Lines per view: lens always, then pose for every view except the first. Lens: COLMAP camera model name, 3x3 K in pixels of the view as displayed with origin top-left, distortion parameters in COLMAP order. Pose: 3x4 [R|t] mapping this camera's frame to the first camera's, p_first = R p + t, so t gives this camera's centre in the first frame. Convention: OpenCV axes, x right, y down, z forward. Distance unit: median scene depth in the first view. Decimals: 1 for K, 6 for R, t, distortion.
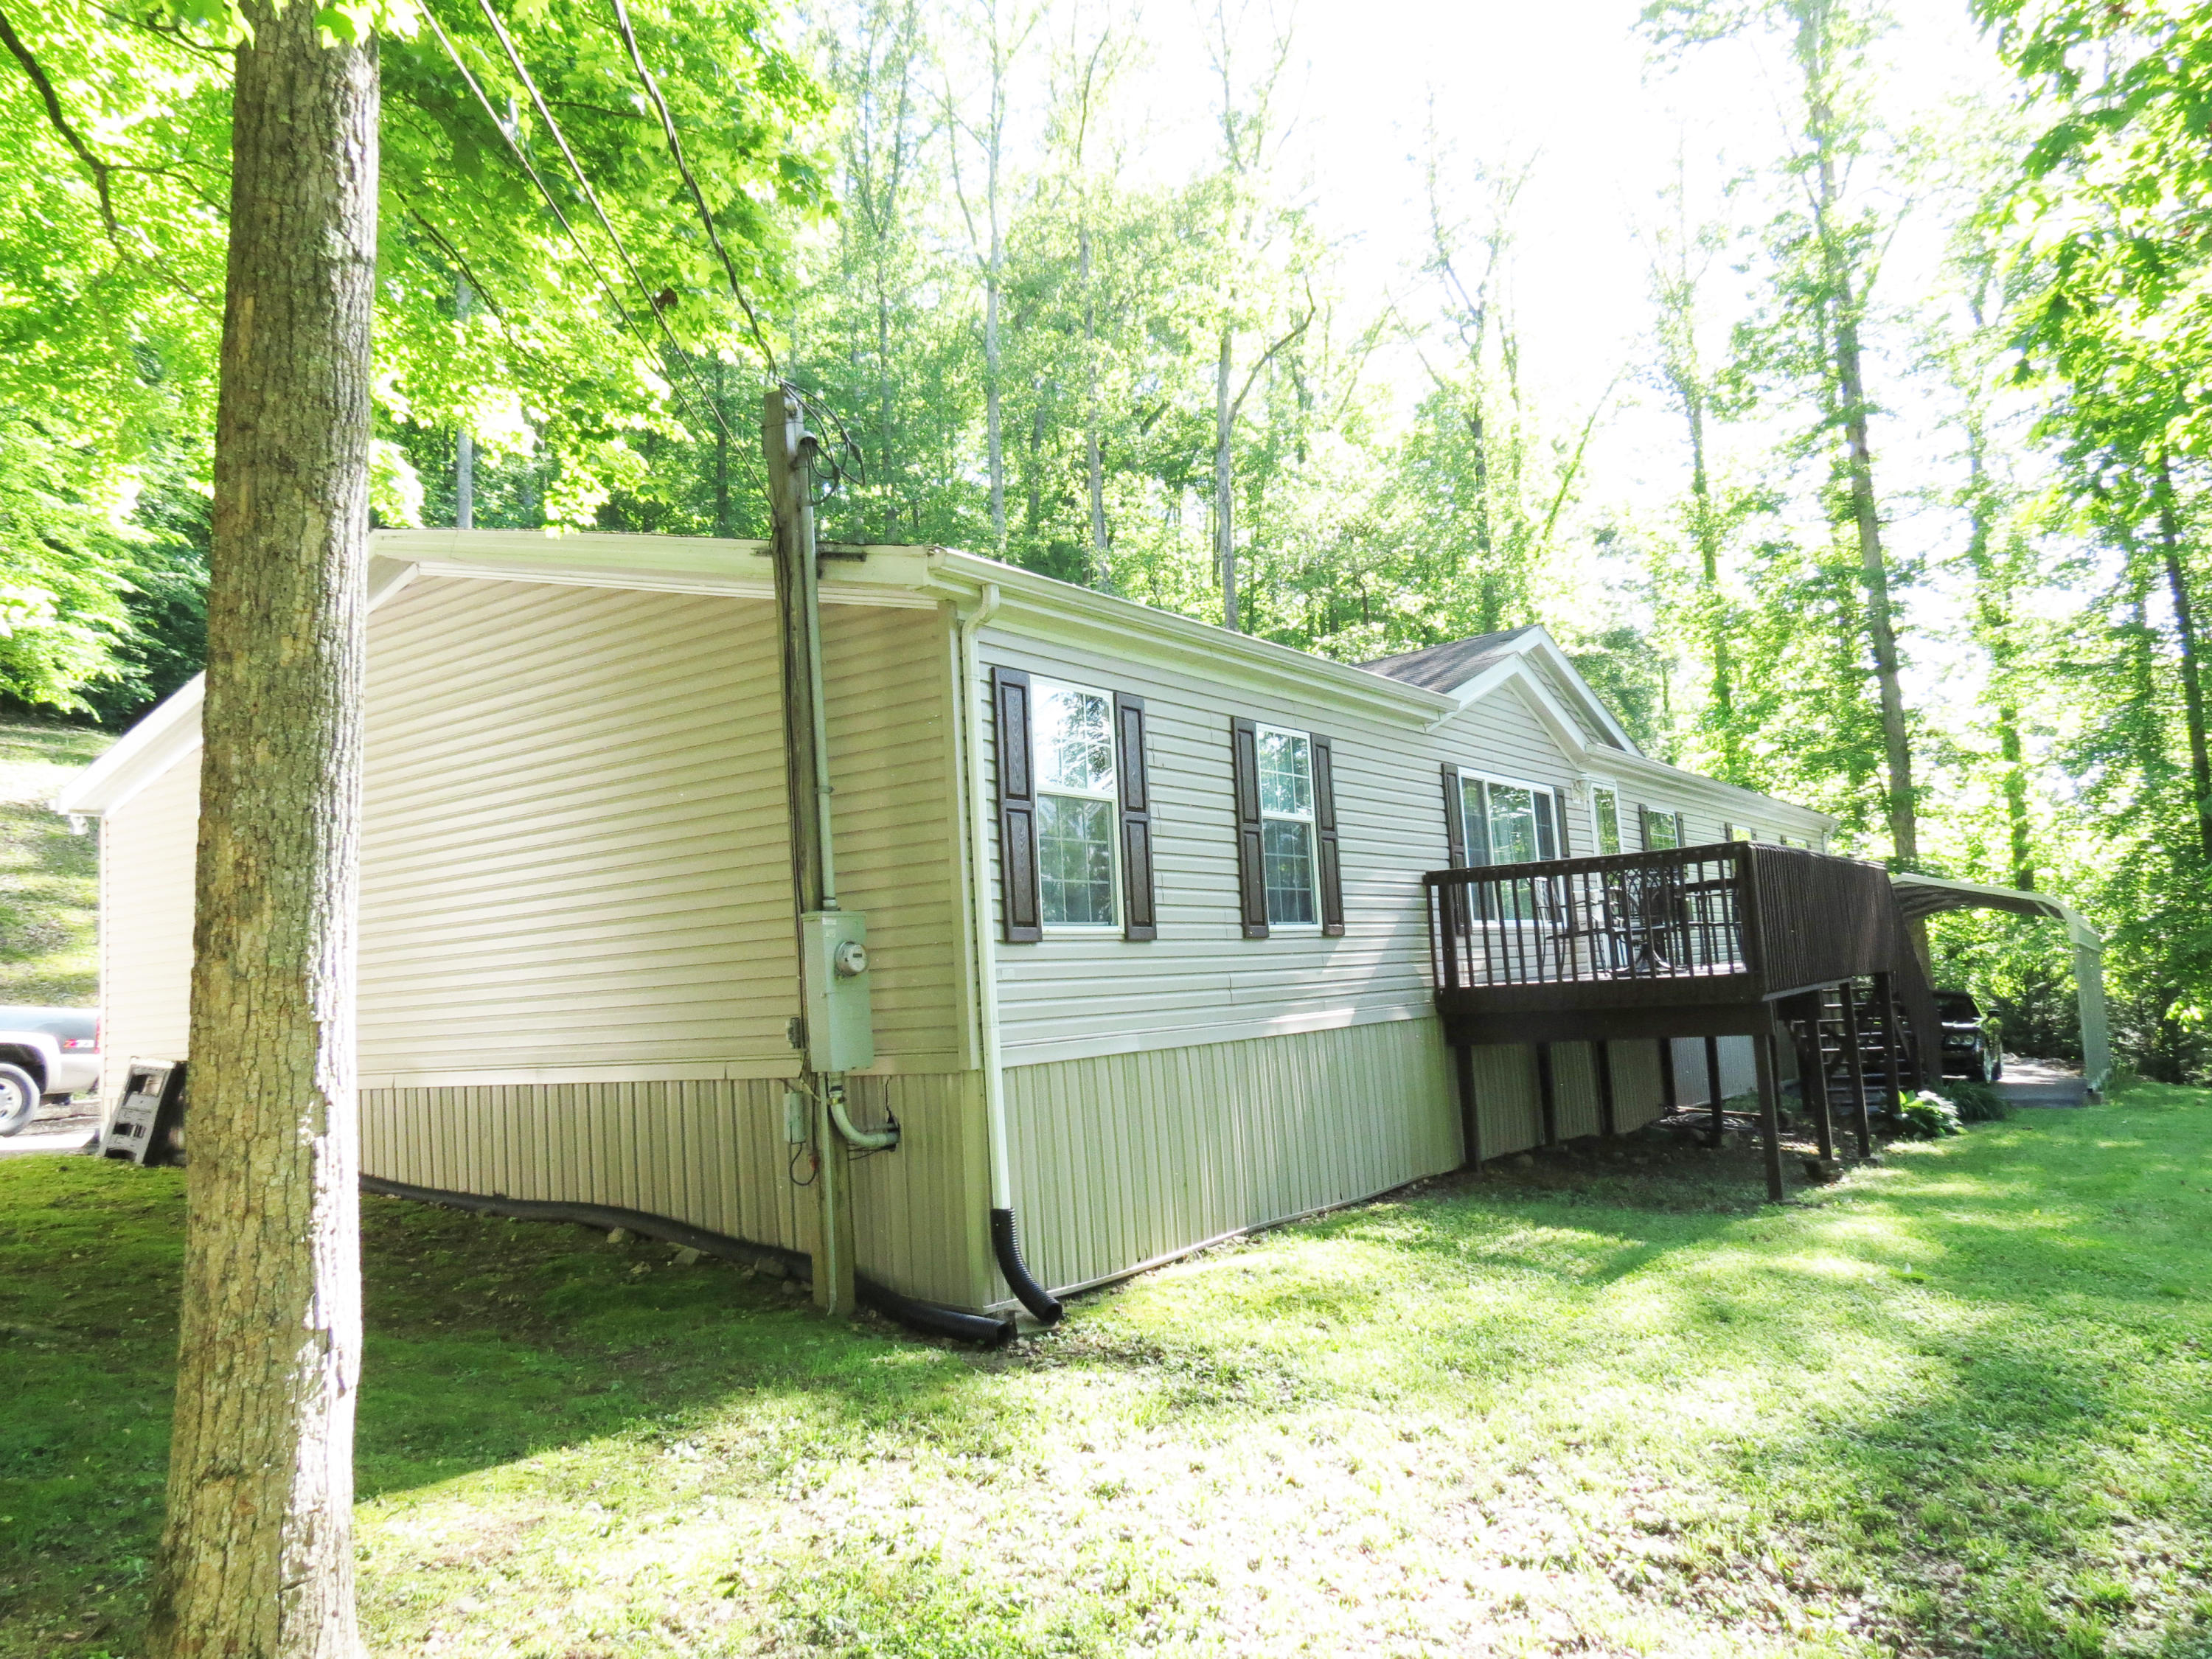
lens RADIAL K [[1574.4, 0, 1115.9], [0, 1574.4, 837.2], [0, 0, 1]] dist [-0.037259, 0.021153]
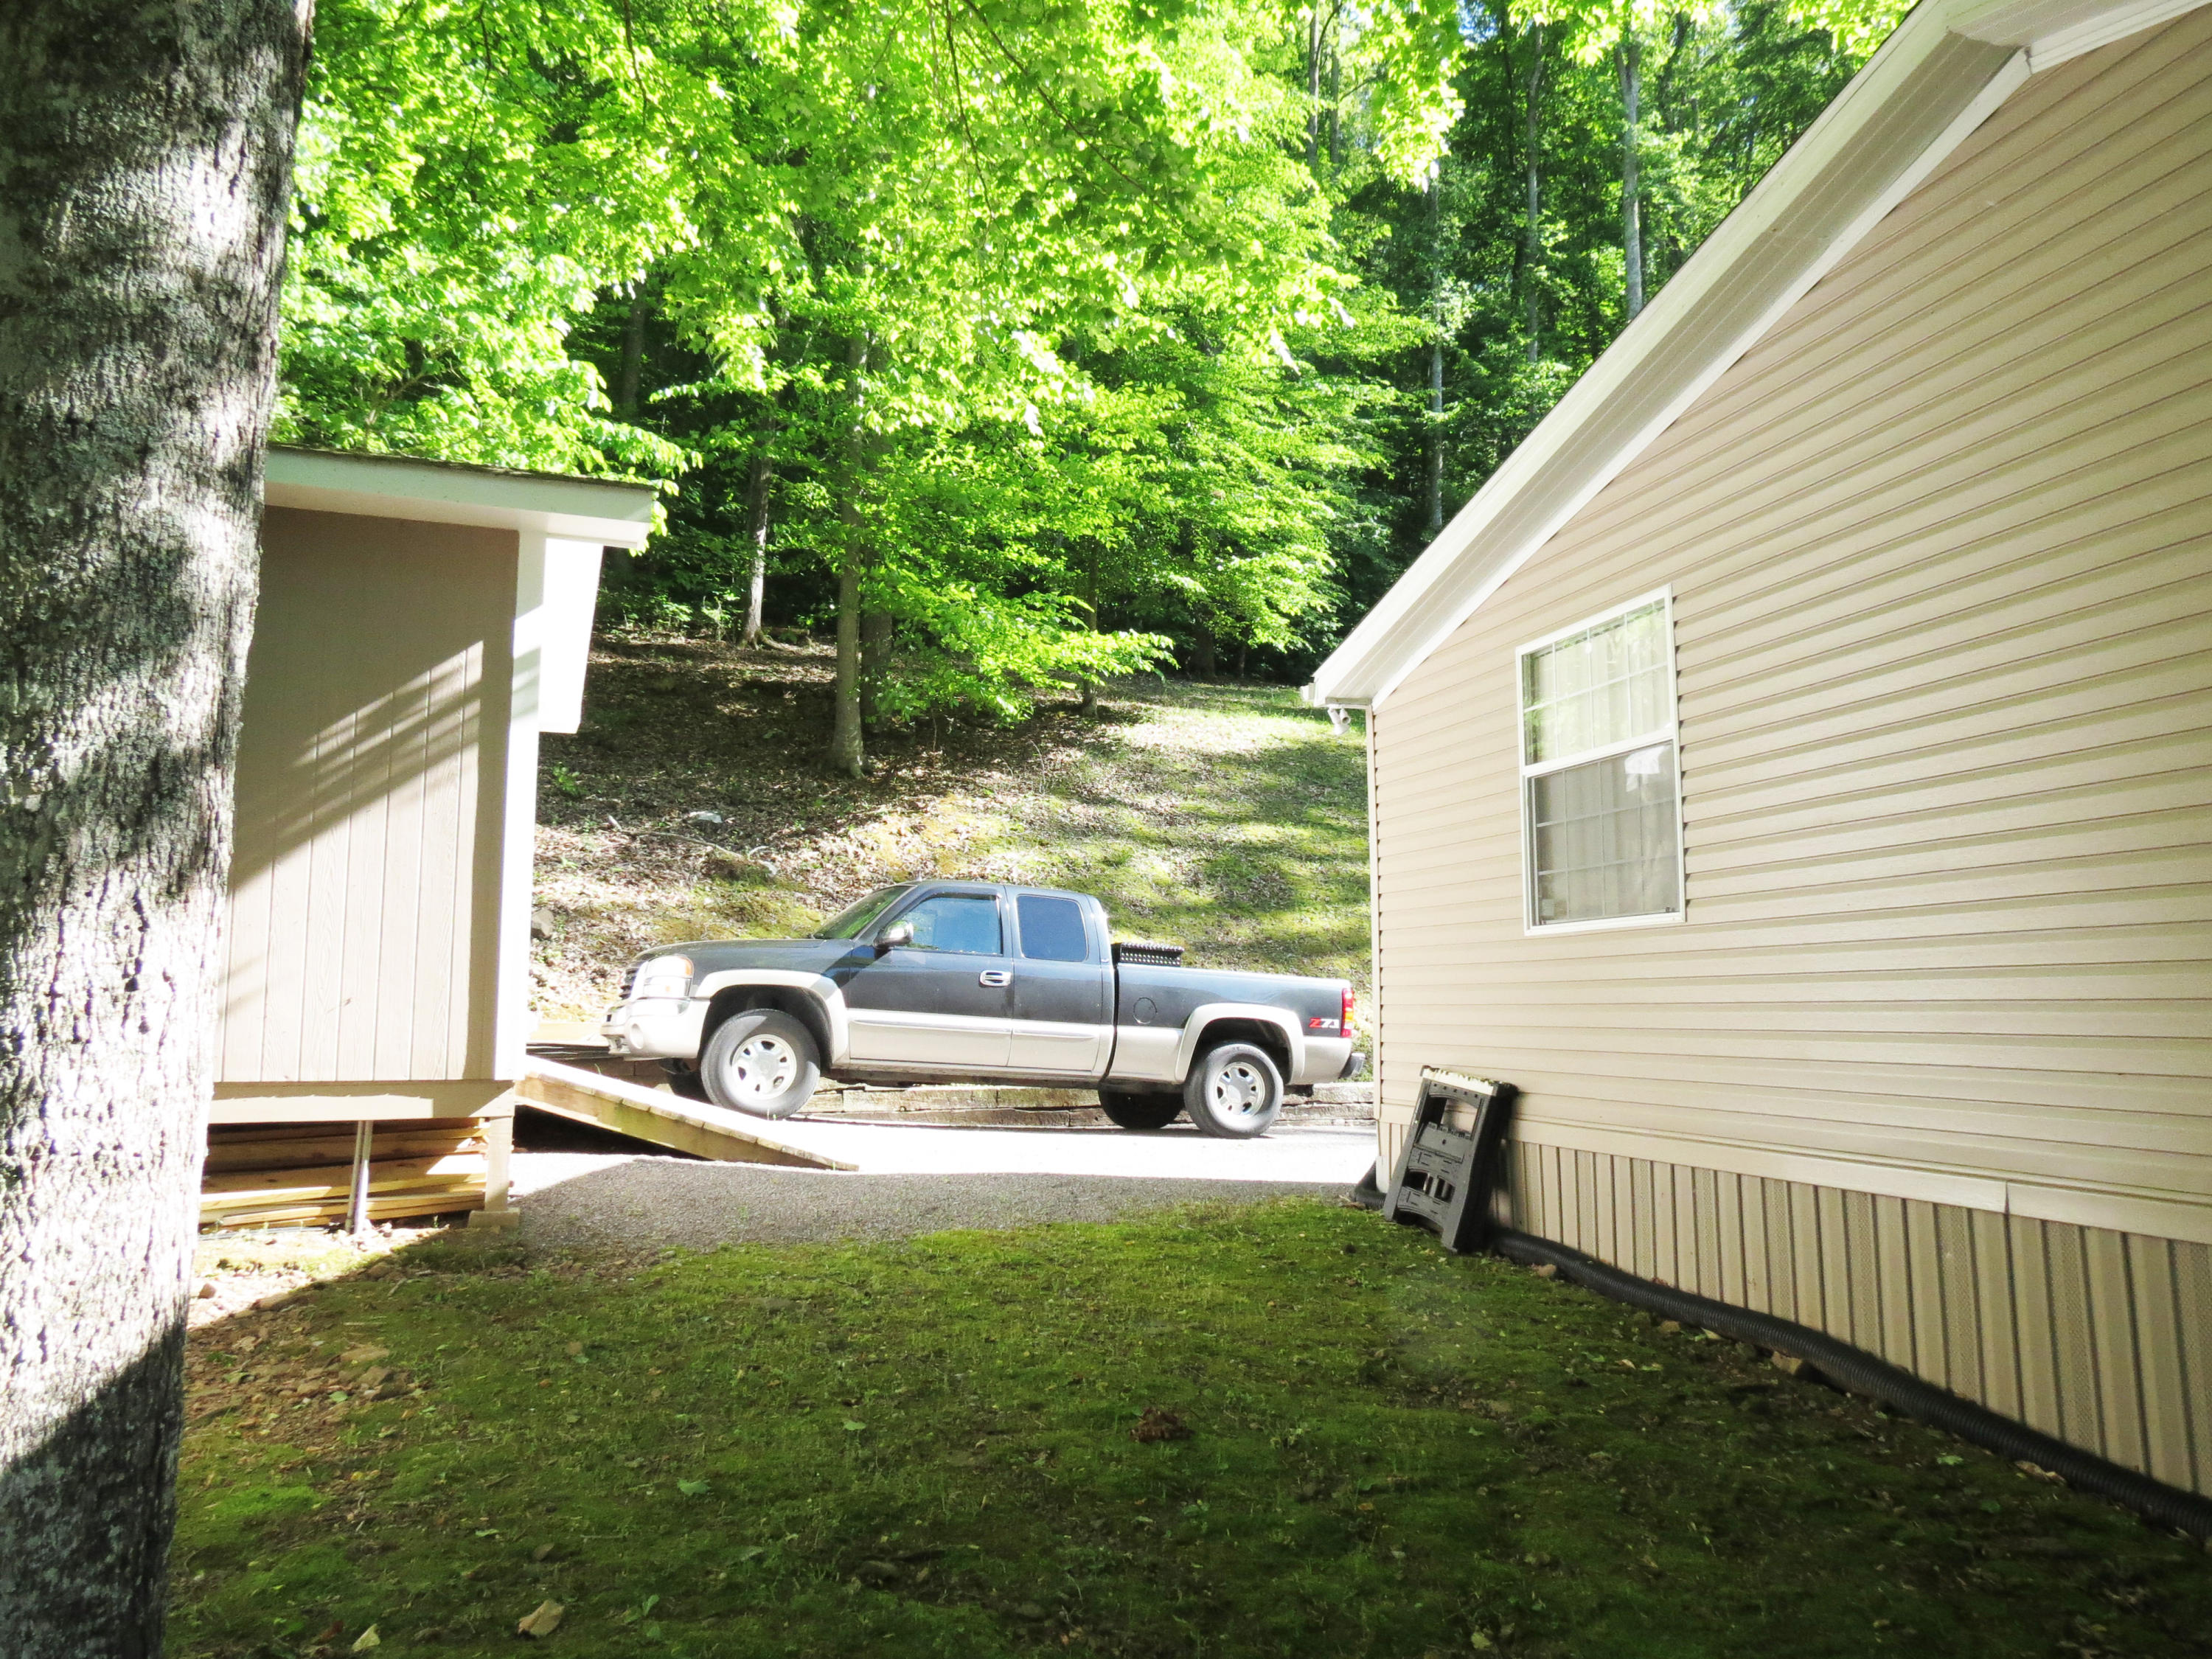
lens RADIAL K [[1574.4, 0, 1107.7], [0, 1574.4, 821.6], [0, 0, 1]] dist [-0.037259, 0.021153]
pose [[0.772325, -0.015407, -0.635040, -0.257545], [0.023293, 0.999720, 0.004074, 0.026911], [0.634800, -0.017938, 0.772468, 0.334829]]
